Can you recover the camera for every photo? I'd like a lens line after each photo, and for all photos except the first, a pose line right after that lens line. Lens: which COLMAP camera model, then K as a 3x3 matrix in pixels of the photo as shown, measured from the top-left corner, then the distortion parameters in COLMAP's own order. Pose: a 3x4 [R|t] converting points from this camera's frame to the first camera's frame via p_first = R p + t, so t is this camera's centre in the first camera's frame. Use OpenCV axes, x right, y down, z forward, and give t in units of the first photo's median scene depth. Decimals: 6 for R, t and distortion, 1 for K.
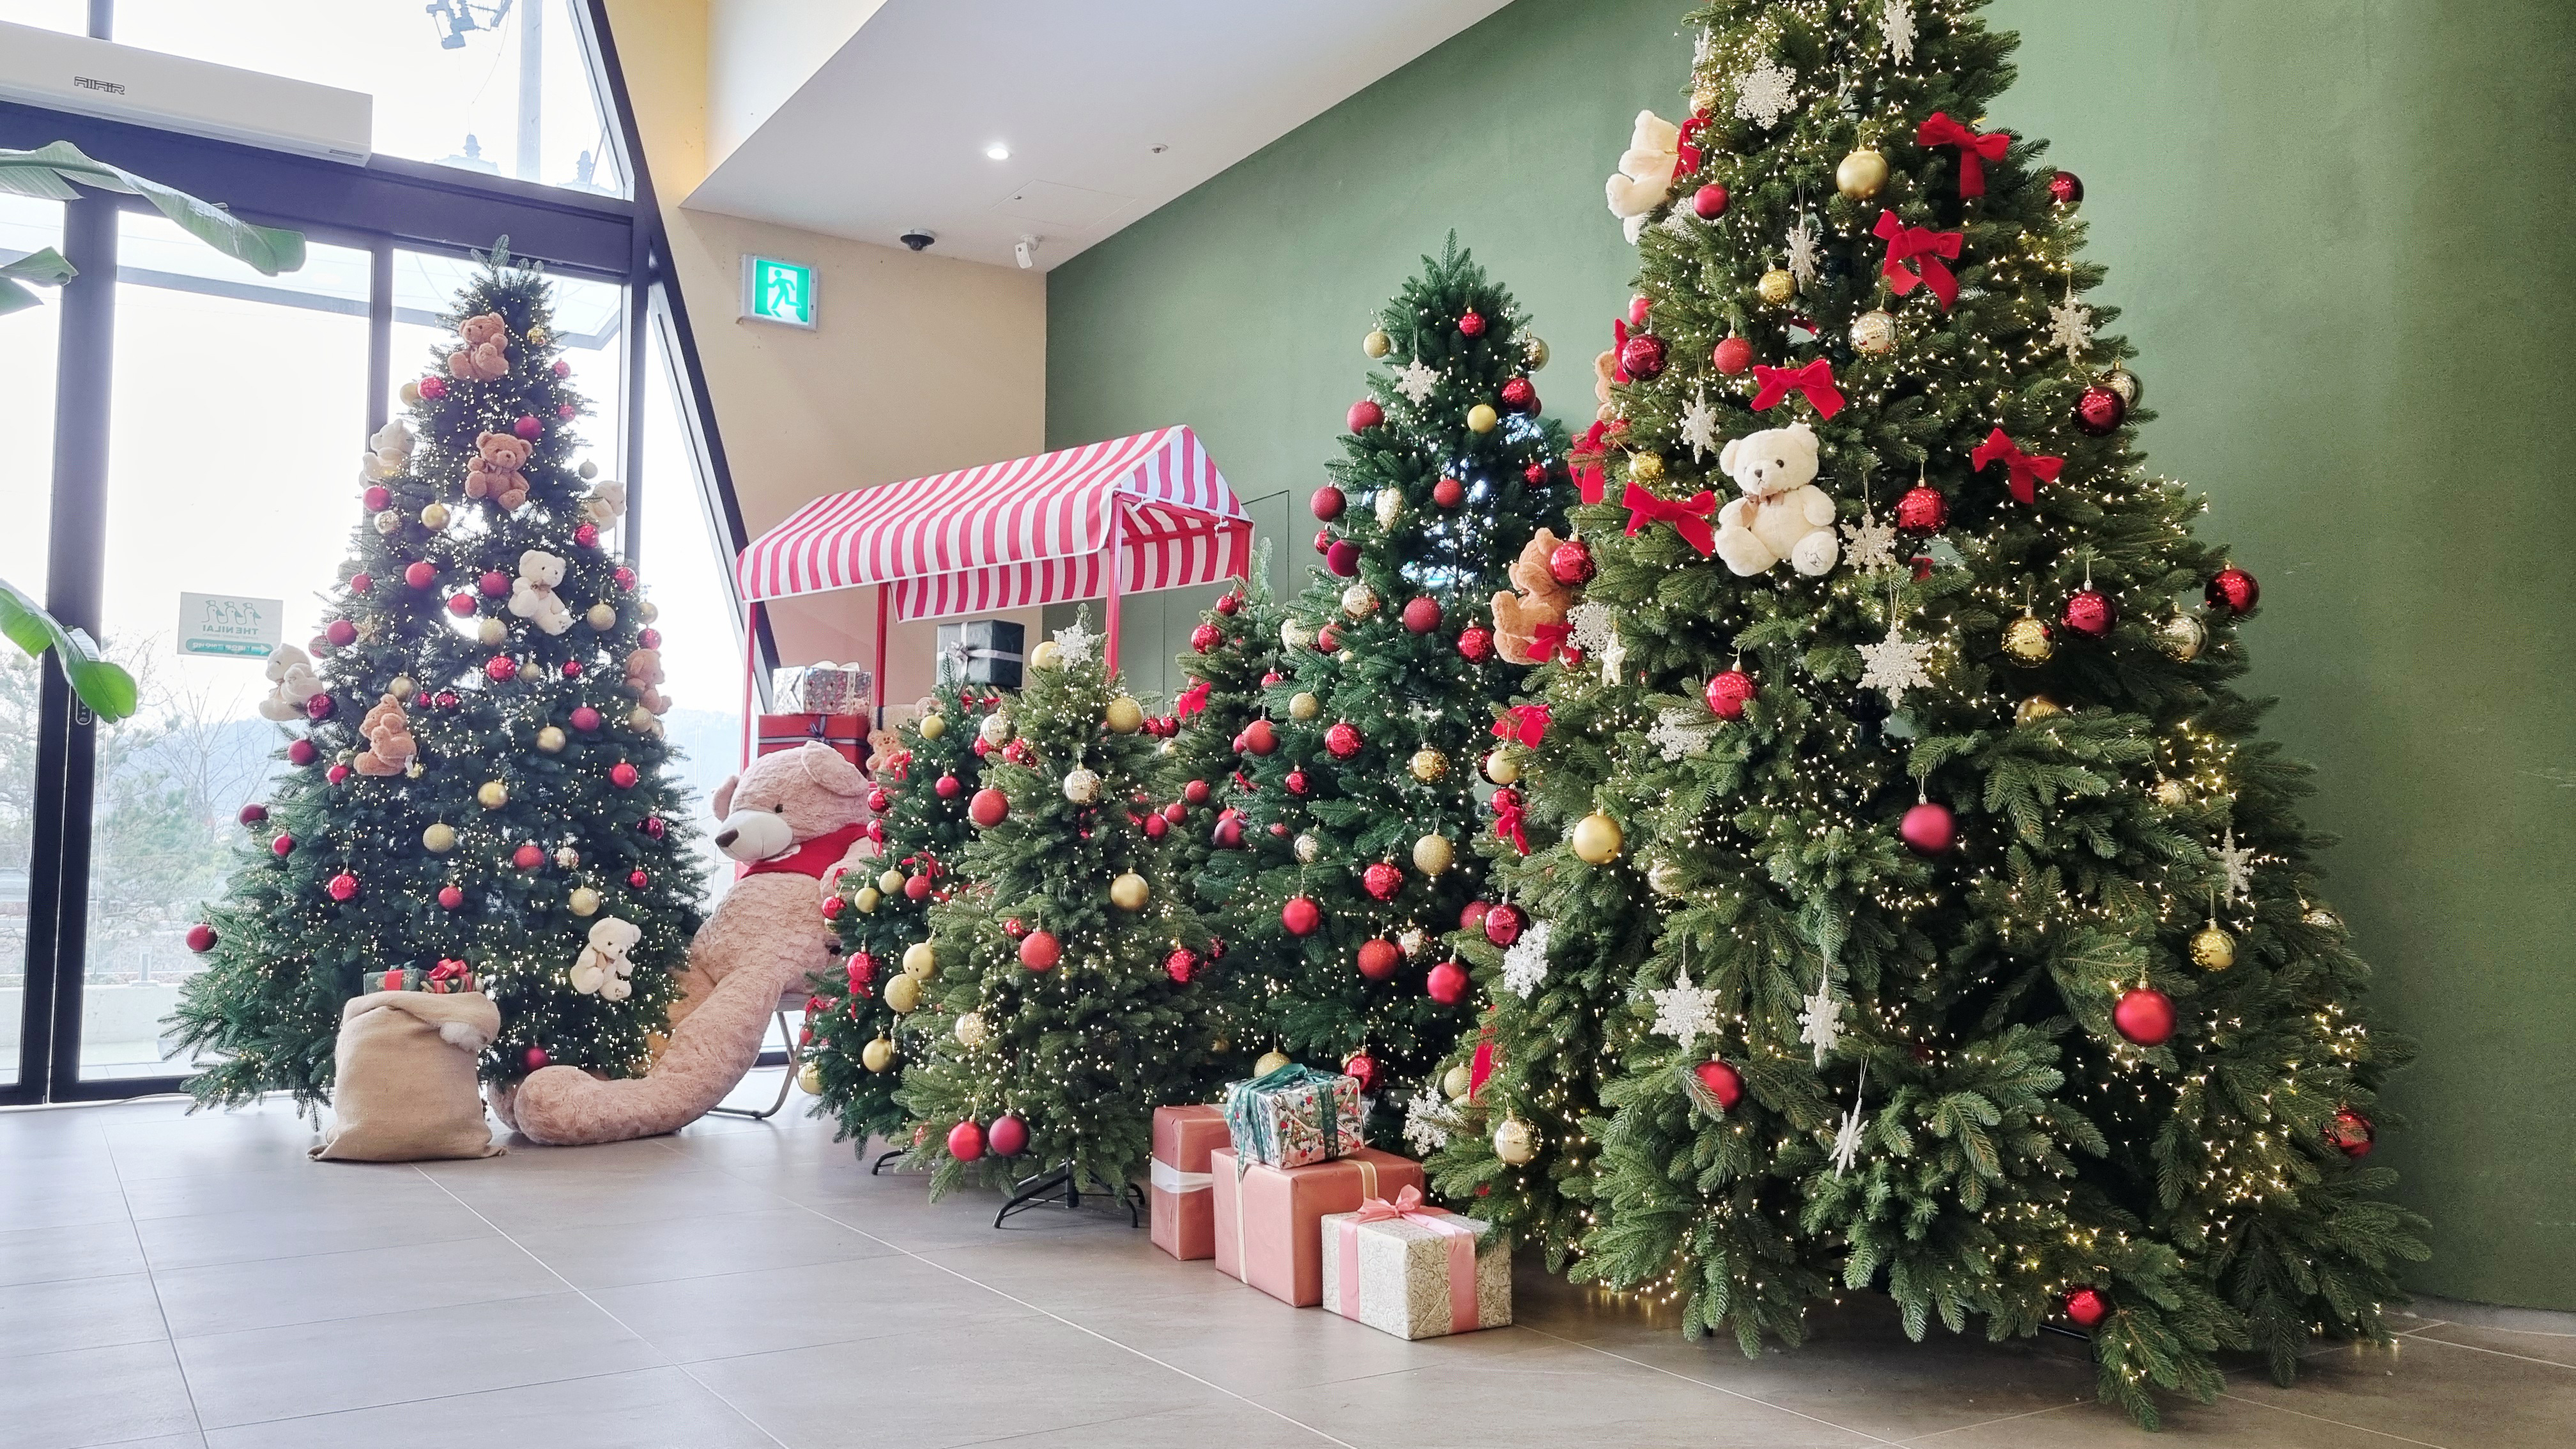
lens RADIAL K [[1899.5, 0, 1338.0], [0, 1899.5, 711.3], [0, 0, 1]] dist [0.027462, -0.000210]
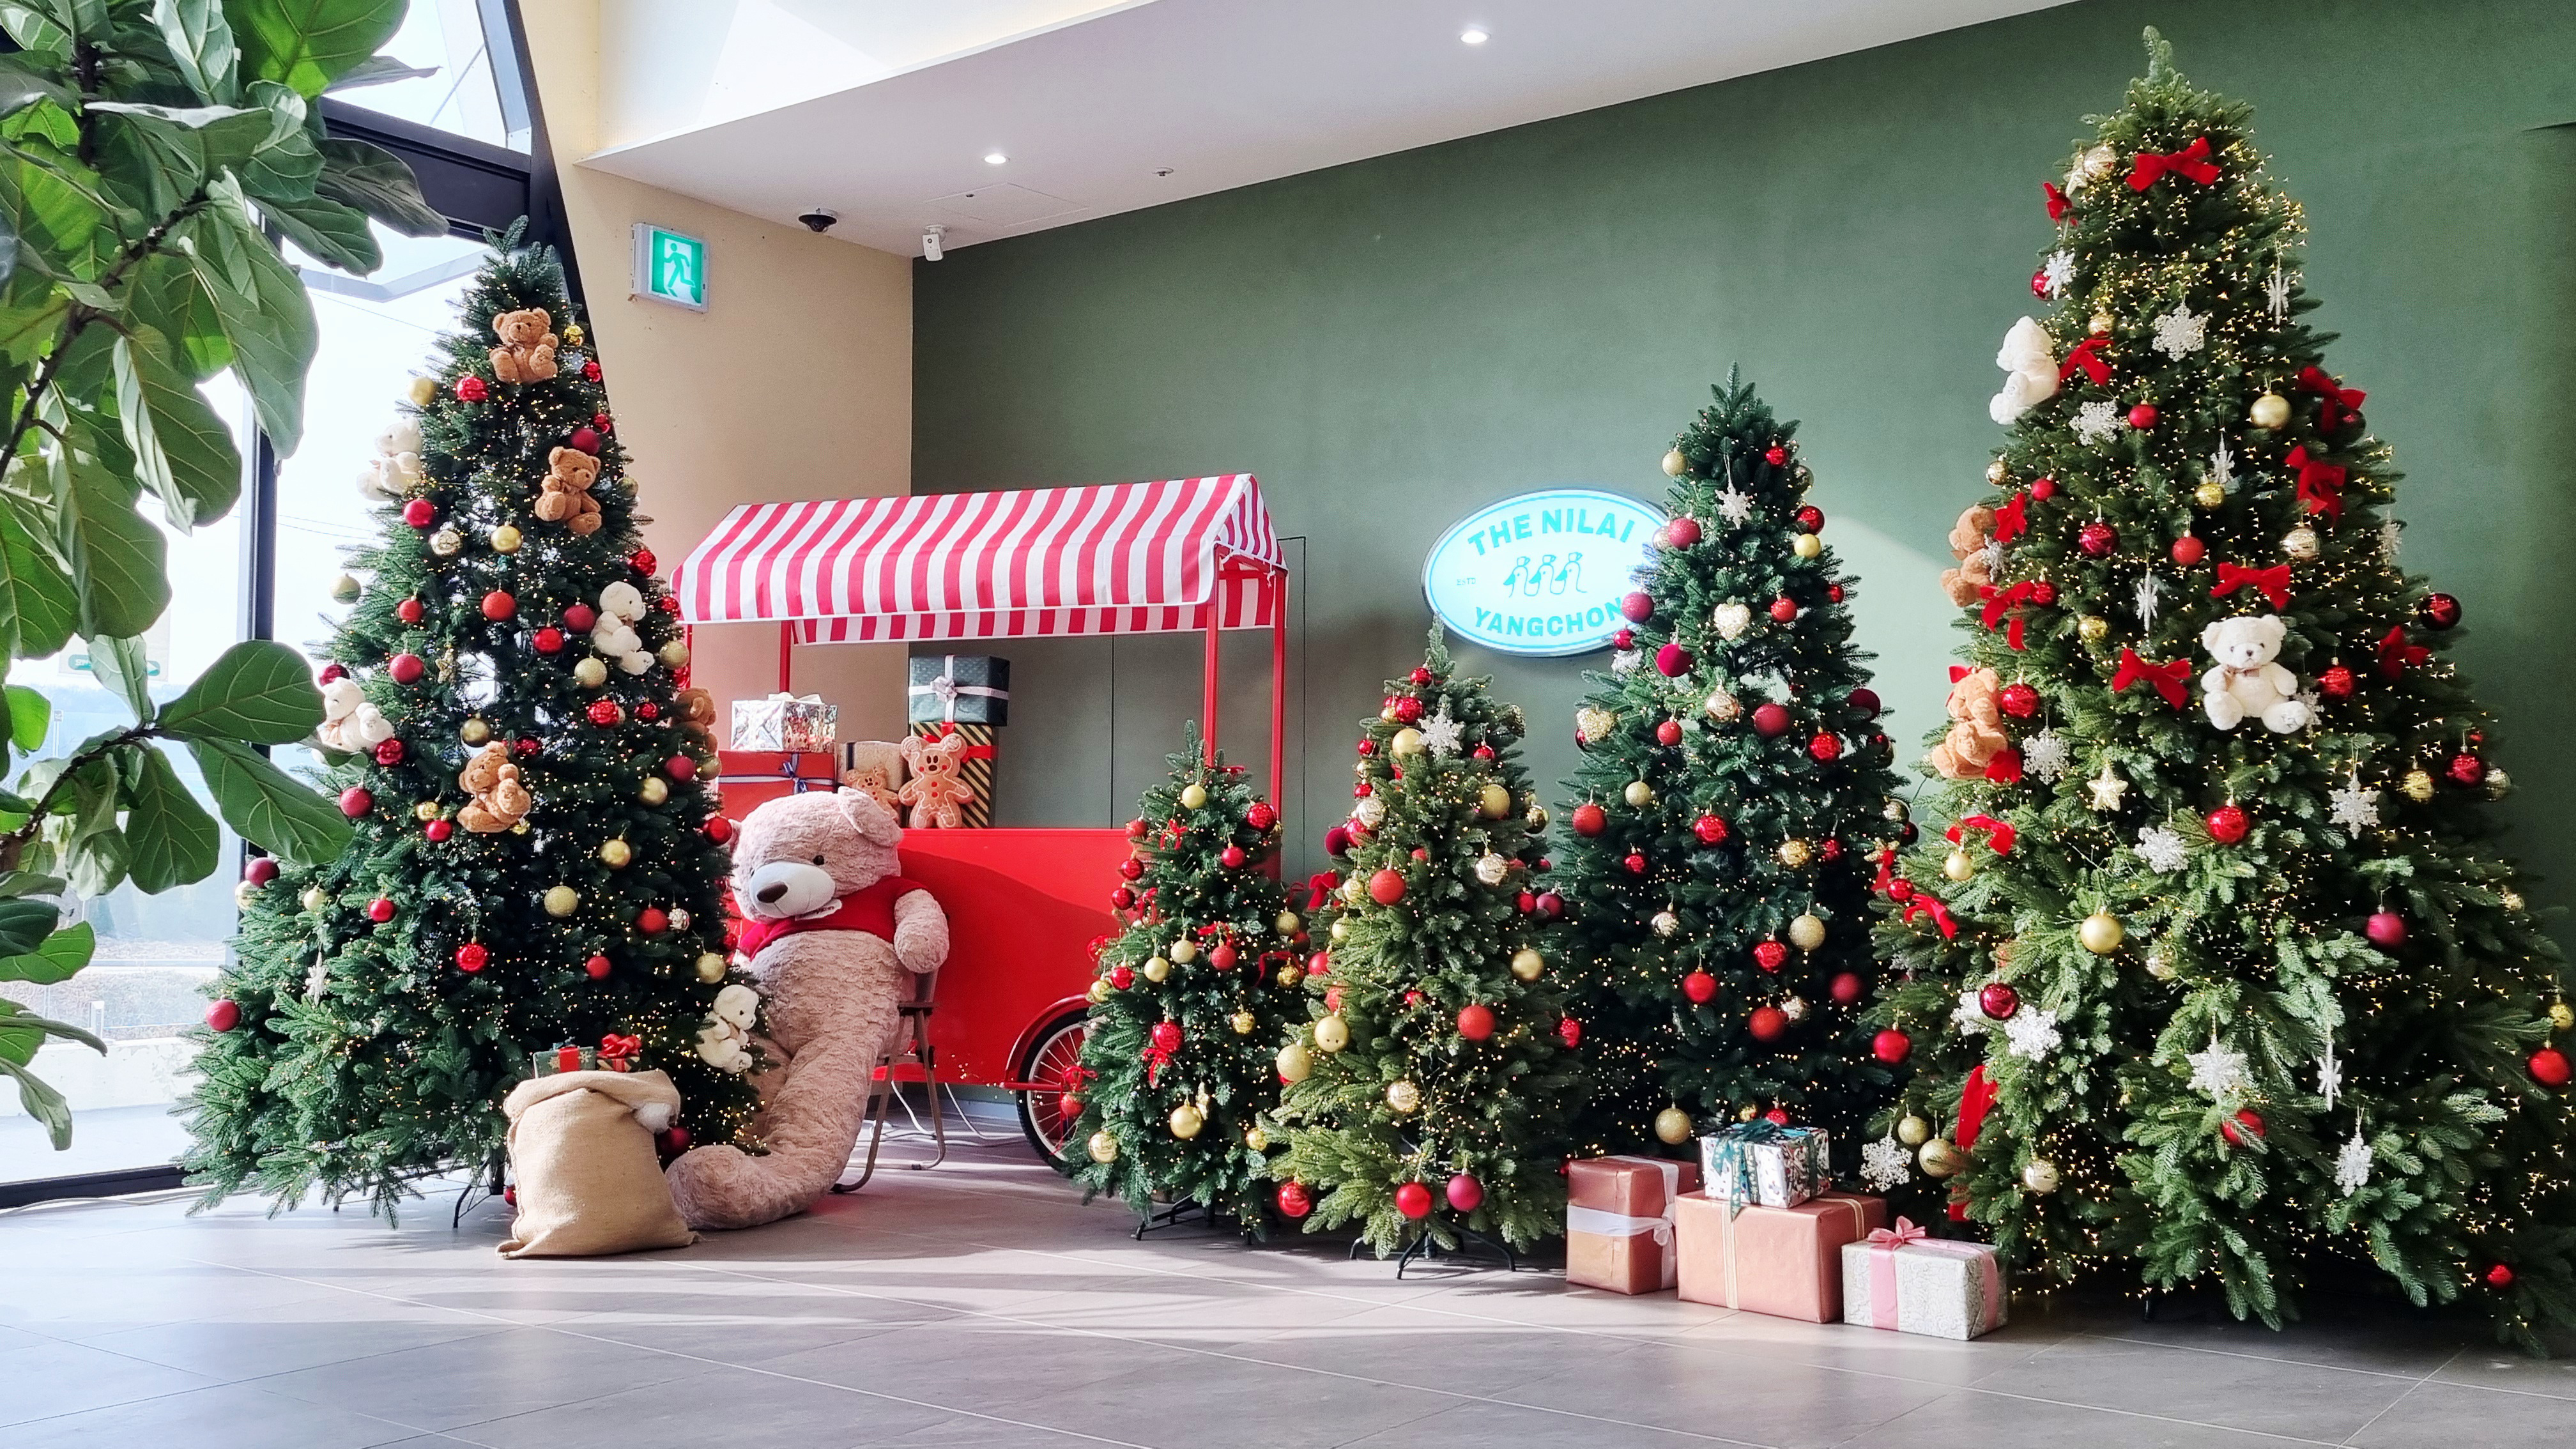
lens RADIAL K [[2229.6, 0, 1348.4], [0, 2229.6, 709.7], [0, 0, 1]] dist [0.039107, -0.009864]
pose [[0.941882, 0.023559, 0.335116, -0.632155], [-0.028458, 0.999548, 0.009717, -0.061413], [-0.334736, -0.018689, 0.942127, -0.172503]]
